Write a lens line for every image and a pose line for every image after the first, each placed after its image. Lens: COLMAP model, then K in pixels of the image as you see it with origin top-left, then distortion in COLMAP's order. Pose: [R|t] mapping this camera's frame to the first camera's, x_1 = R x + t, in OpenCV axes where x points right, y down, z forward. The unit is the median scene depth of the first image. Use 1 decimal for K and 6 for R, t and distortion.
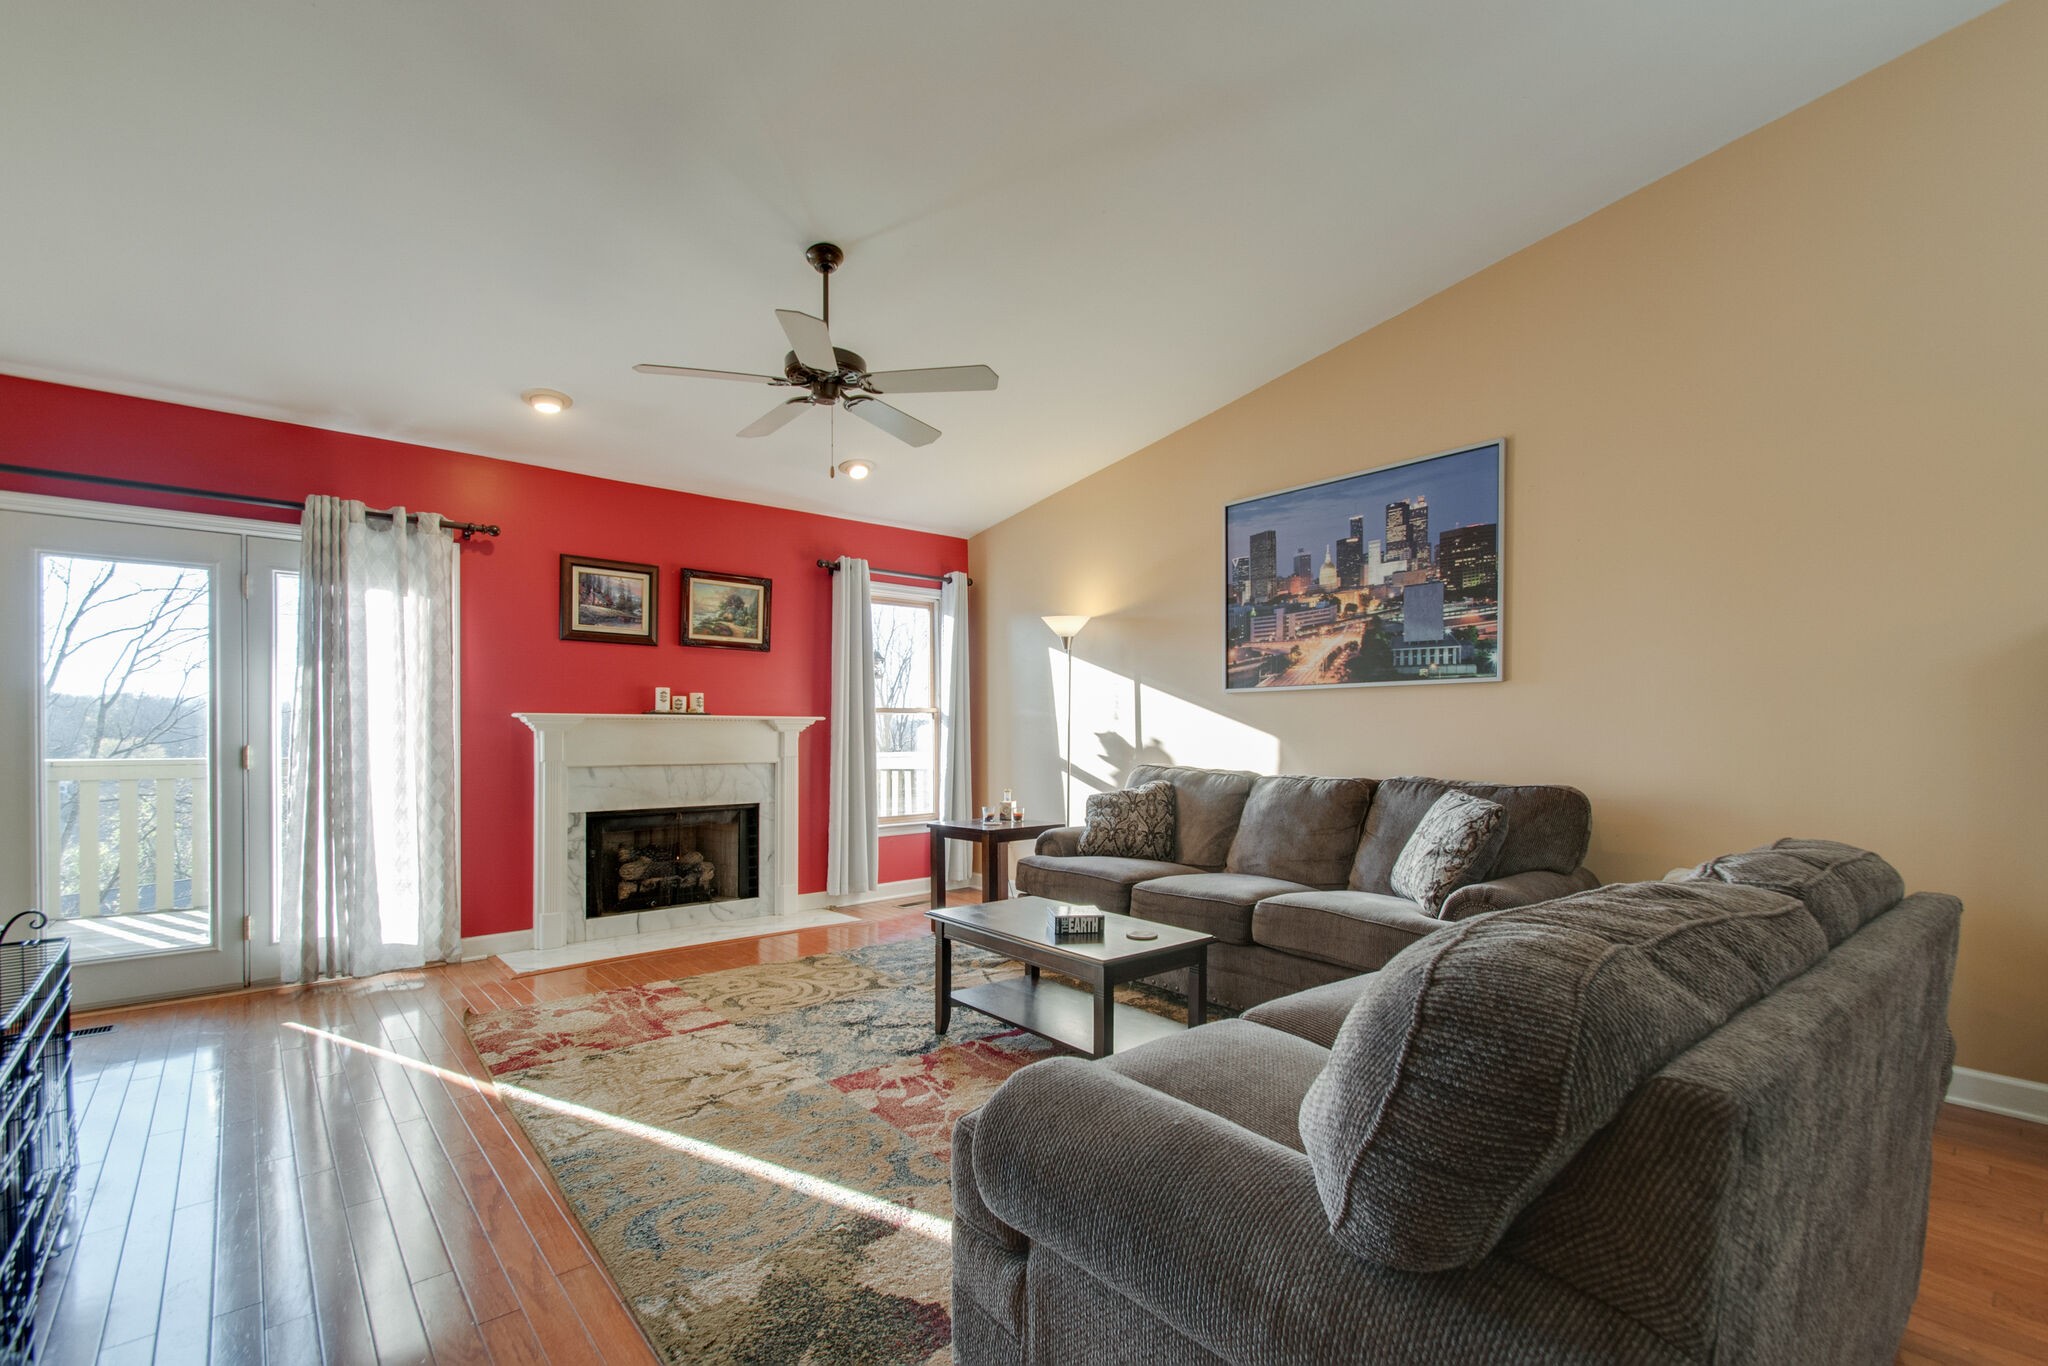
lens RADIAL K [[952.0, 0, 1035.1], [0, 952.0, 724.7], [0, 0, 1]] dist [0.003539, 0.002333]
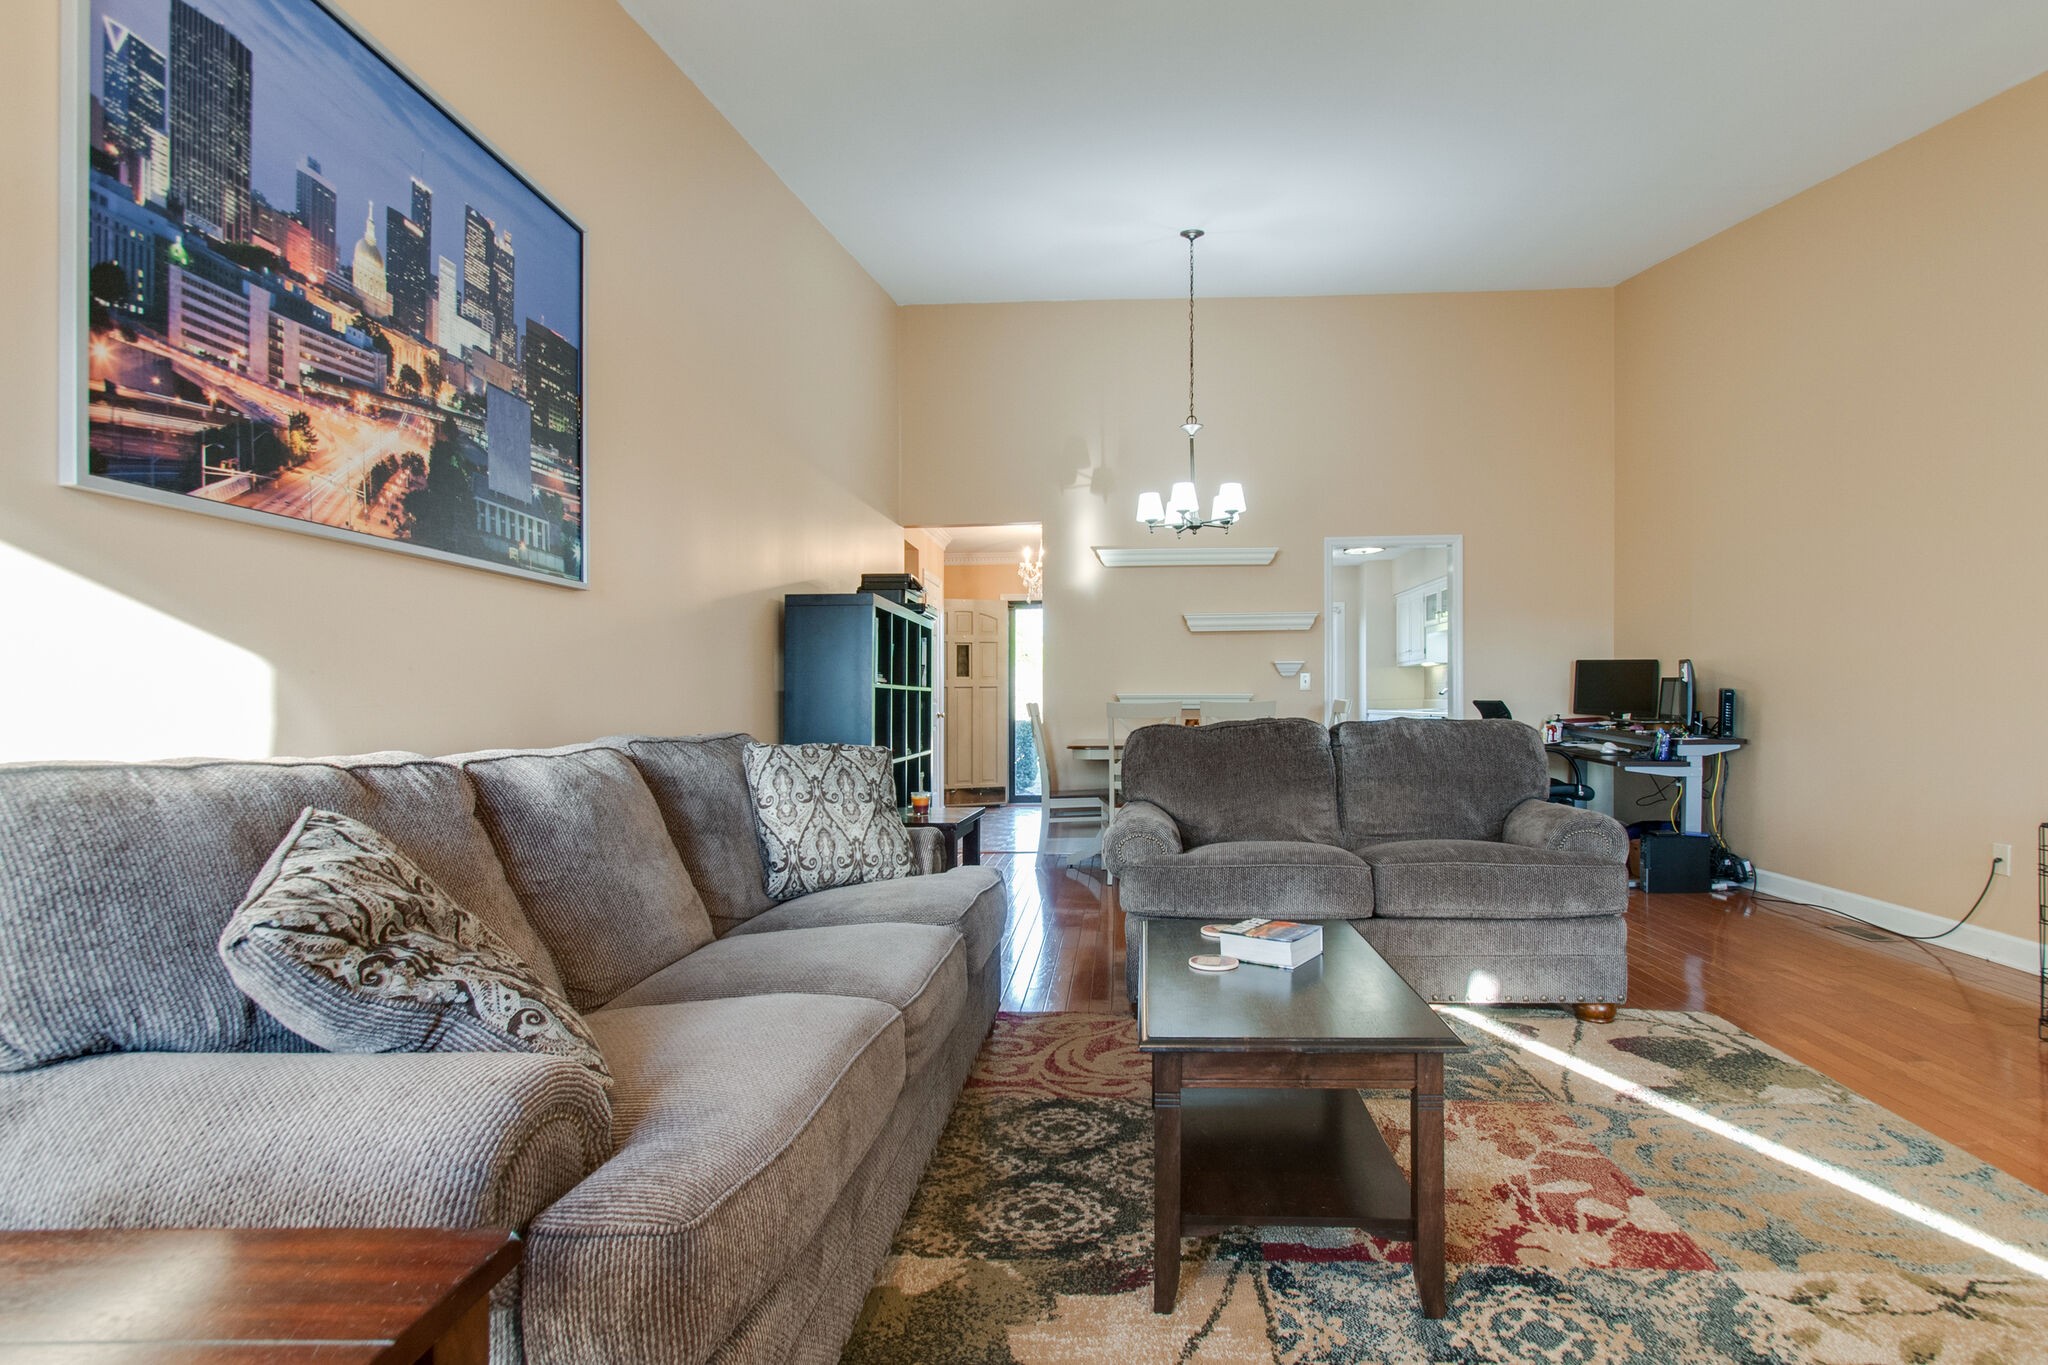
lens RADIAL K [[1050.7, 0, 1136.9], [0, 1050.7, 678.9], [0, 0, 1]] dist [0.028945, -0.008726]
pose [[-0.770136, 0.021526, 0.637516, -0.299174], [0.007159, 0.999659, -0.025106, 0.041086], [-0.637839, -0.014771, -0.770028, 1.411226]]
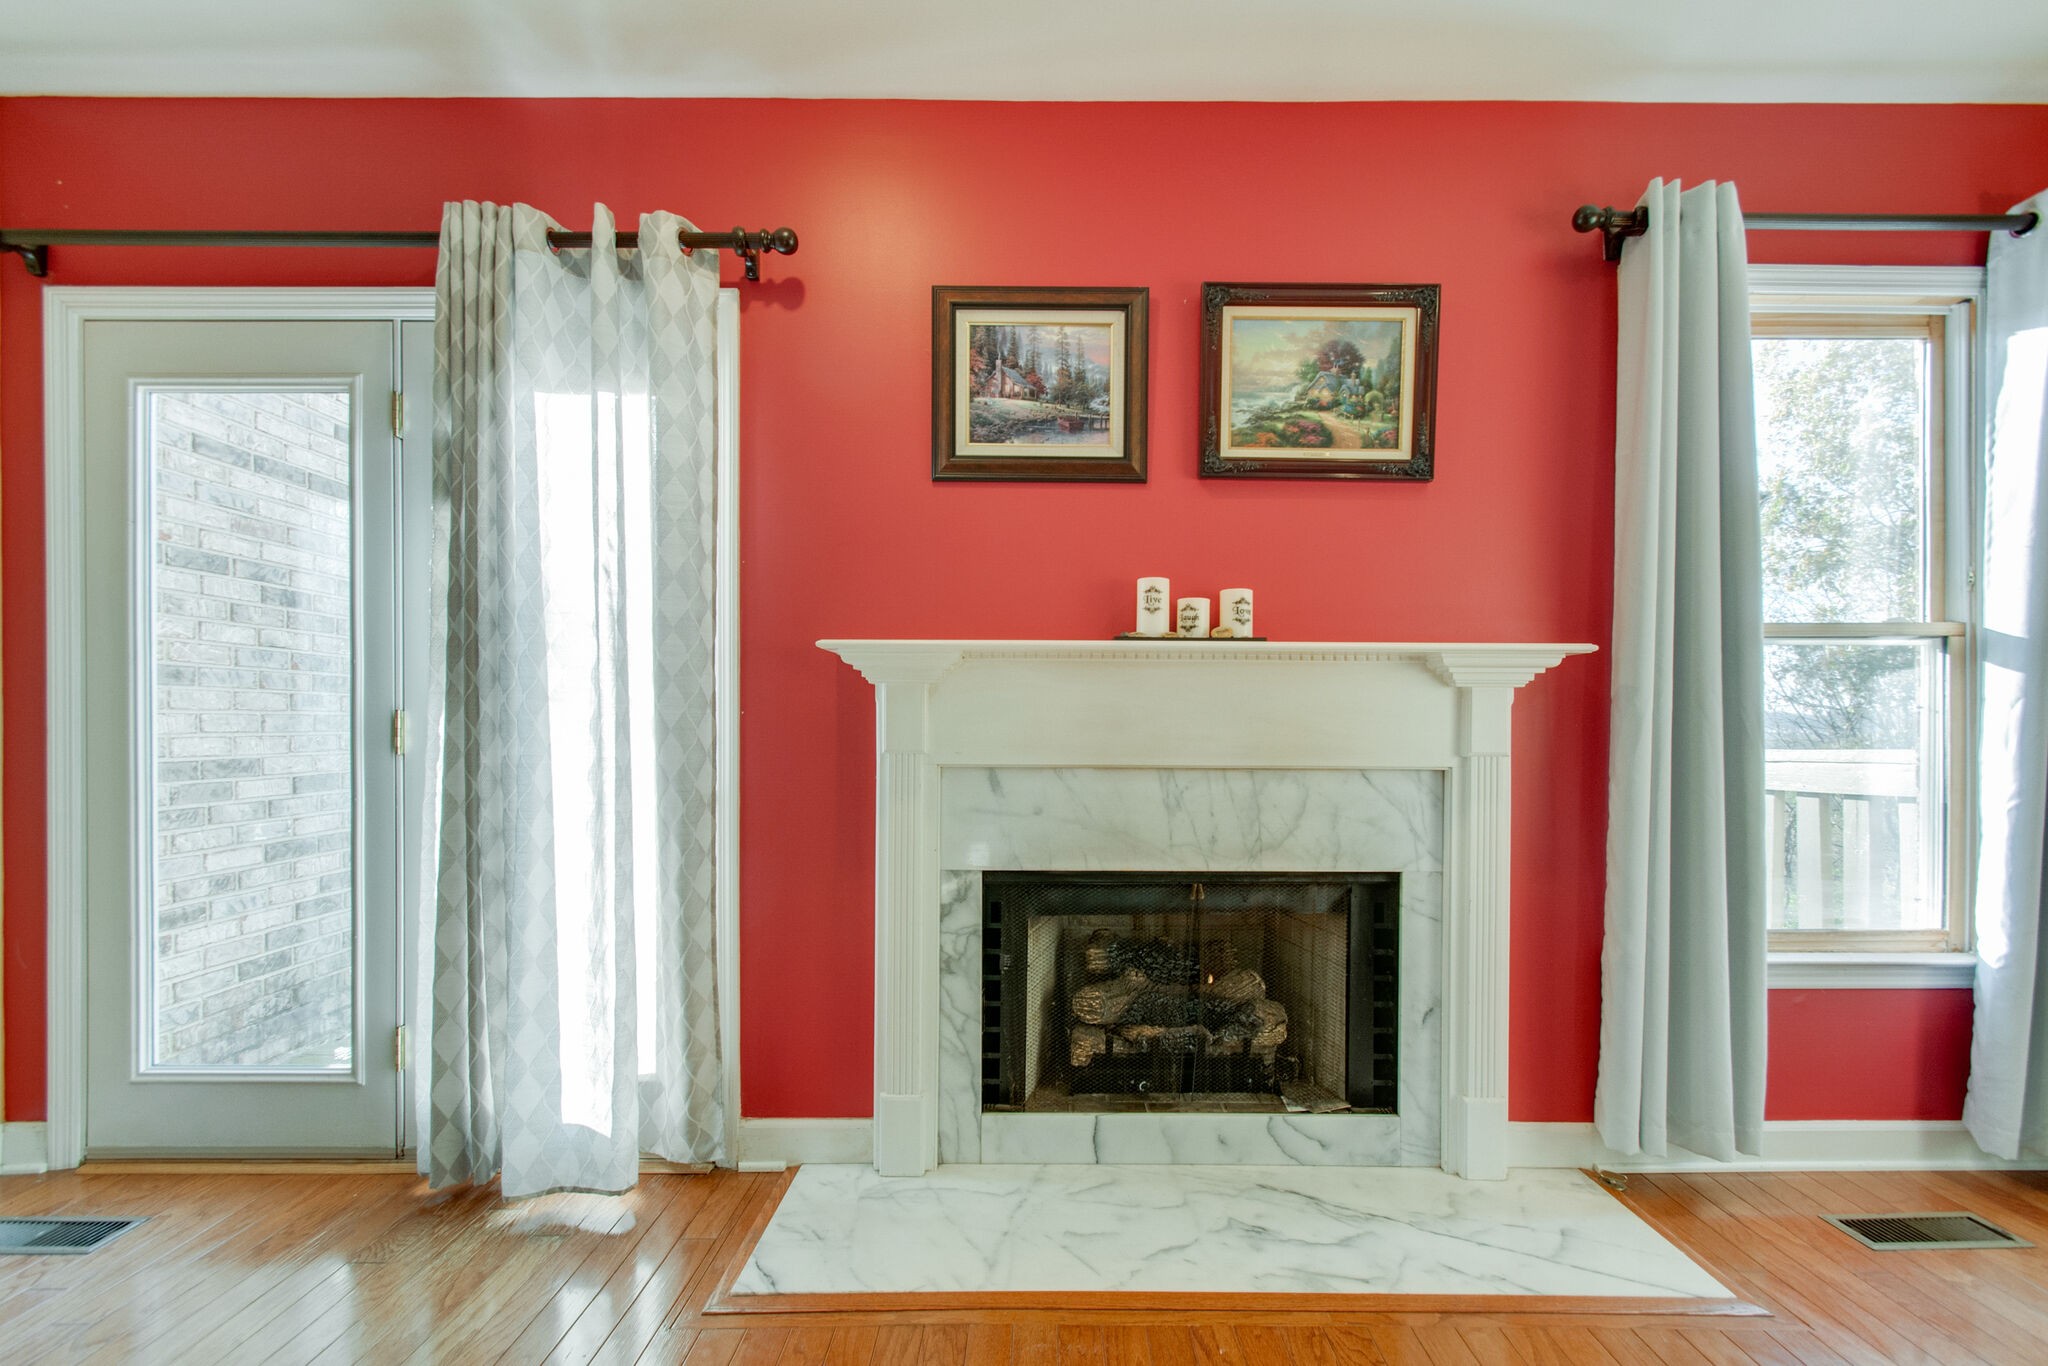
lens RADIAL K [[952.0, 0, 1033.2], [0, 952.0, 731.1], [0, 0, 1]] dist [0.003539, 0.002333]
pose [[0.752717, 0.011920, -0.658236, -0.149104], [0.002309, 0.999782, 0.020746, 0.016715], [0.658340, -0.017135, 0.752526, 0.616774]]
